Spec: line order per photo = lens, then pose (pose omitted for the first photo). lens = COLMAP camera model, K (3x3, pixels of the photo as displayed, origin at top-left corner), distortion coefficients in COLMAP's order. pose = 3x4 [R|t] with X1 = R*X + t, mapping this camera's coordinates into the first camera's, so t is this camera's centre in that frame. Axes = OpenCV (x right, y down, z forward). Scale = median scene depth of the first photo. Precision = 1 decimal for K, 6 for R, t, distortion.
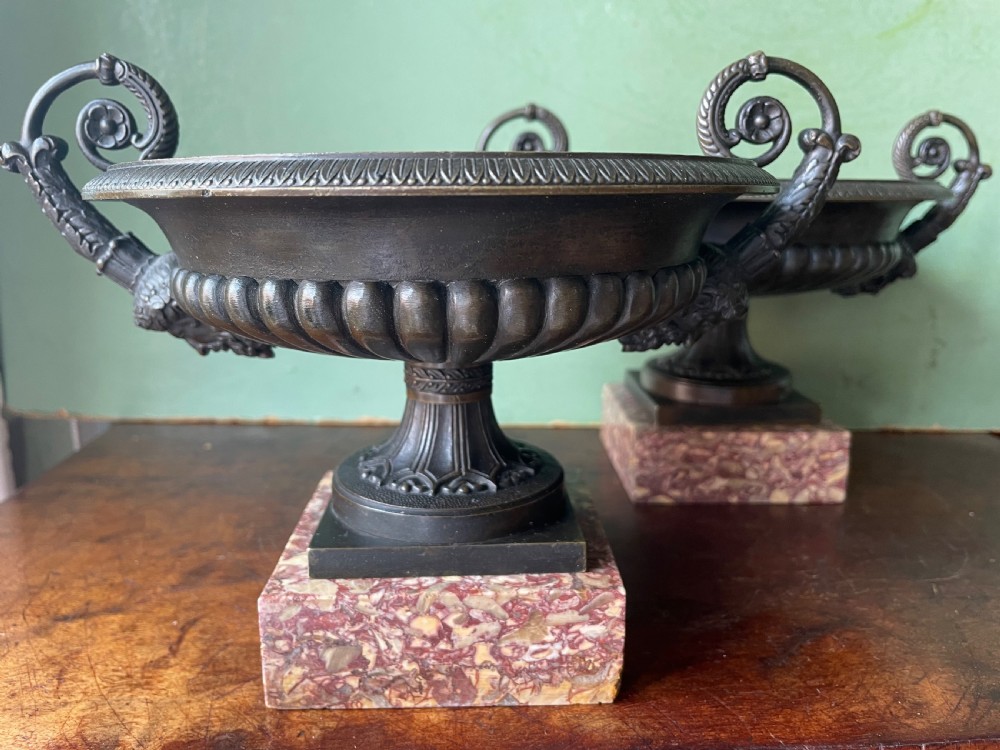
lens RADIAL K [[773.1, 0, 509.4], [0, 773.1, 368.9], [0, 0, 1]] dist [0.062595, -0.109767]
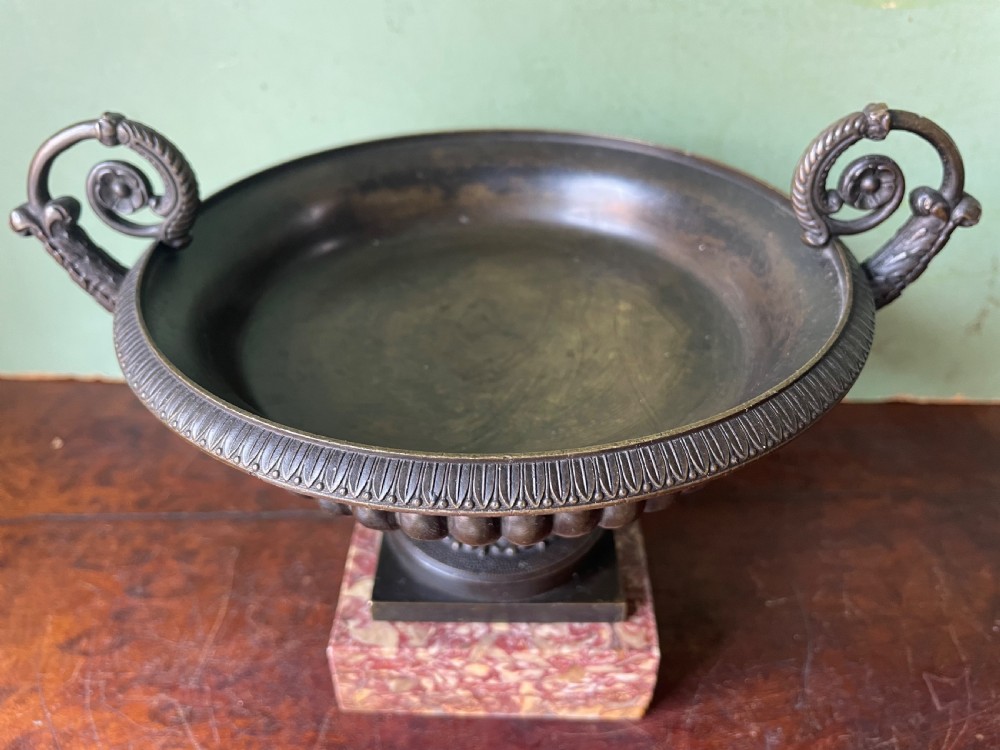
lens RADIAL K [[769.1, 0, 507.9], [0, 769.1, 360.2], [0, 0, 1]] dist [0.070026, -0.122678]
pose [[0.998387, 0.035303, -0.044475, -0.028695], [-0.015449, 0.922577, 0.385502, -0.510788], [0.054641, -0.384193, 0.921634, 0.138583]]
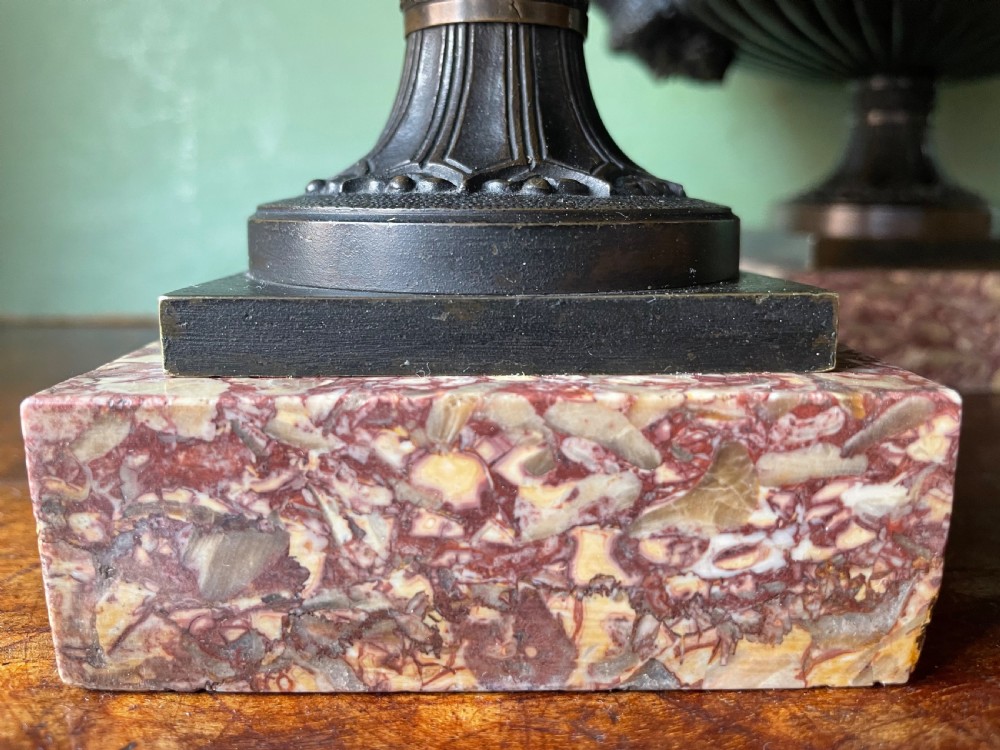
lens RADIAL K [[794.1, 0, 506.0], [0, 794.1, 373.0], [0, 0, 1]] dist [0.051813, -0.143020]
pose [[0.999791, 0.000167, -0.020450, -0.070366], [-0.000482, 0.999881, -0.015389, 0.279475], [0.020445, 0.015395, 0.999672, 0.593145]]
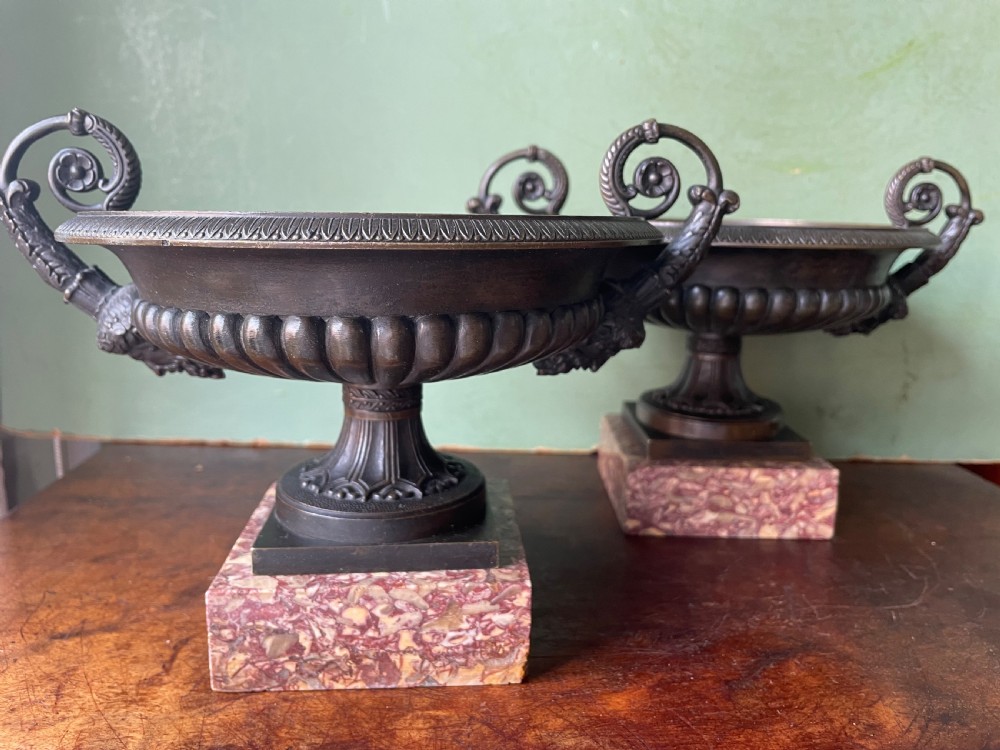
lens RADIAL K [[773.1, 0, 509.4], [0, 773.1, 368.9], [0, 0, 1]] dist [0.062595, -0.109767]
pose [[0.998779, 0.007989, 0.048758, 0.058041], [-0.006839, 0.999695, -0.023710, -0.005127], [-0.048933, 0.023348, 0.998529, -0.154695]]
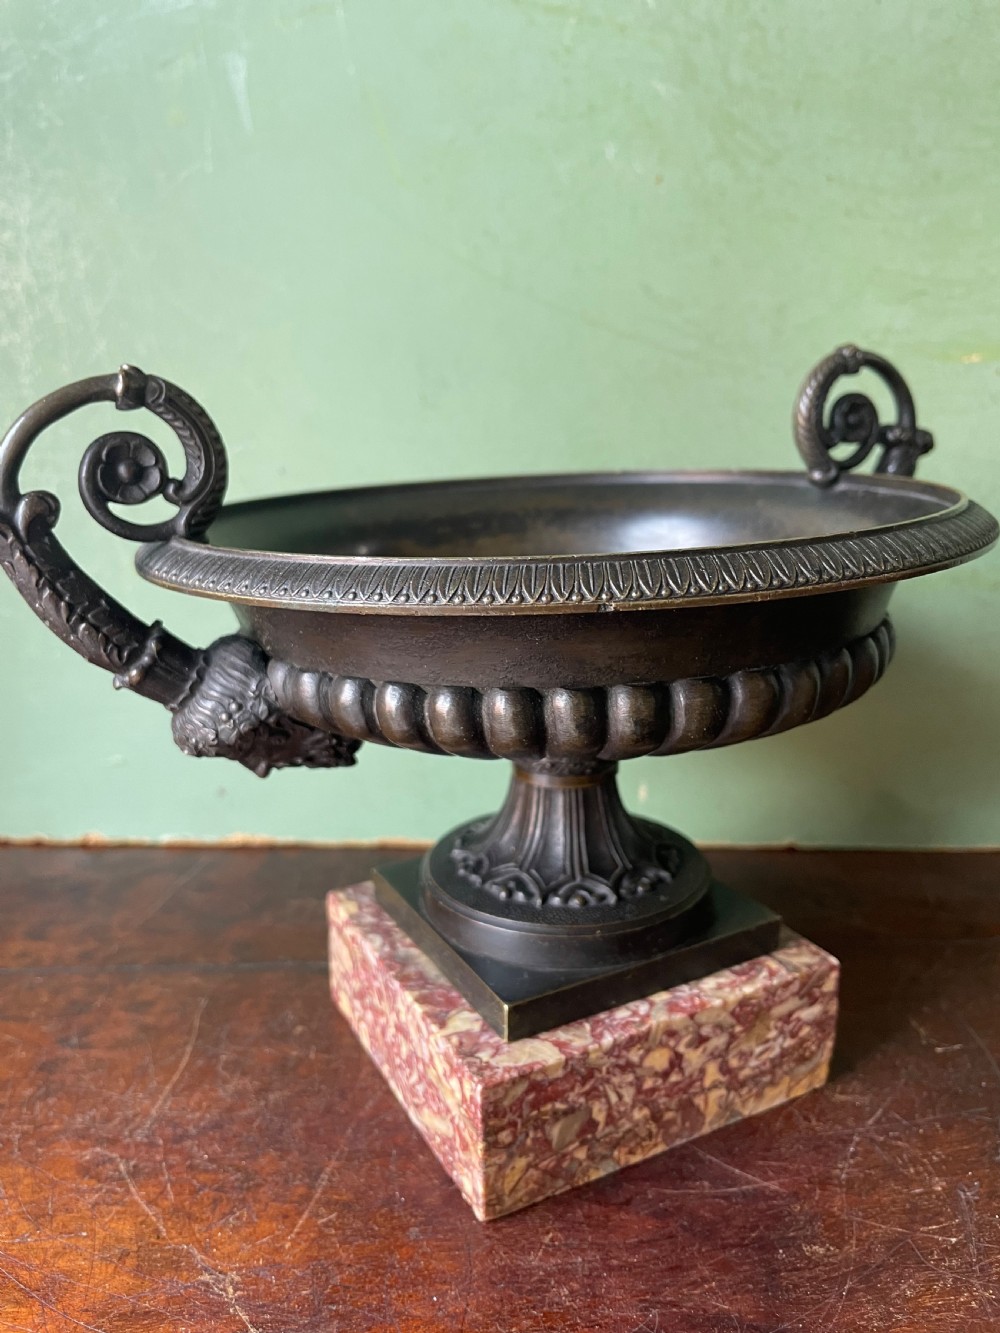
lens RADIAL K [[1026.3, 0, 487.6], [0, 1026.3, 653.8], [0, 0, 1]] dist [0.065228, -0.114938]
pose [[0.910006, -0.128263, 0.394256, -0.644051], [0.117250, 0.991740, 0.052011, -0.175981], [-0.397671, -0.001104, 0.917528, 0.060777]]
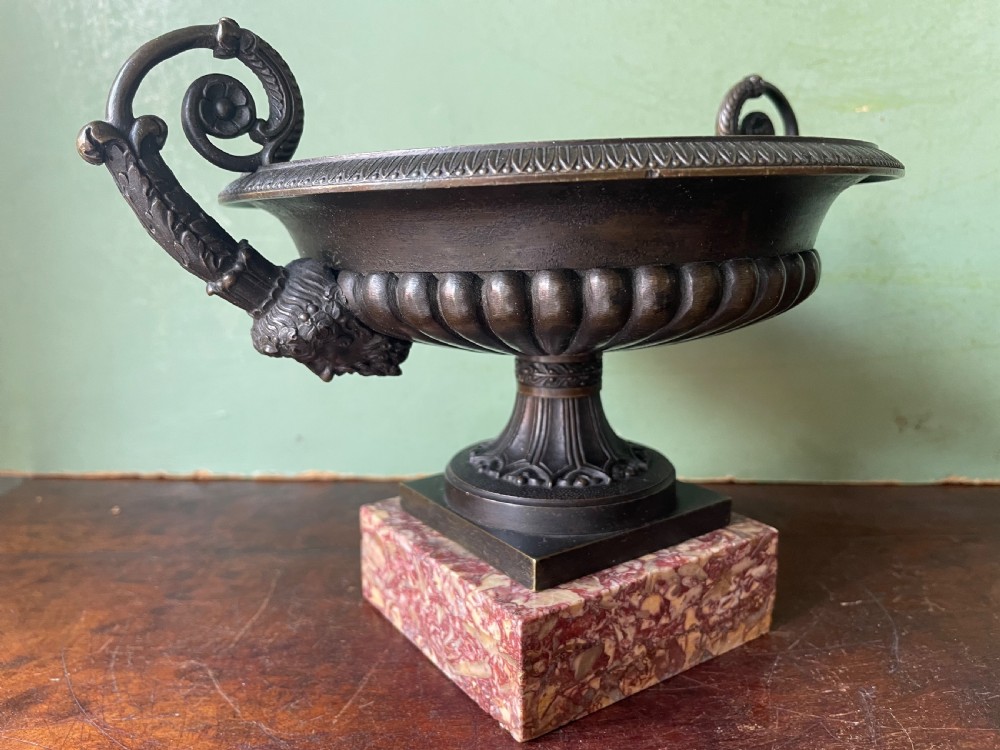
lens RADIAL K [[769.9, 0, 496.0], [0, 769.9, 362.7], [0, 0, 1]] dist [0.065228, -0.114938]
pose [[0.858709, -0.114129, 0.499594, -0.750442], [0.132716, 0.991153, -0.001692, -0.012439], [-0.494981, 0.067757, 0.866258, 0.191733]]
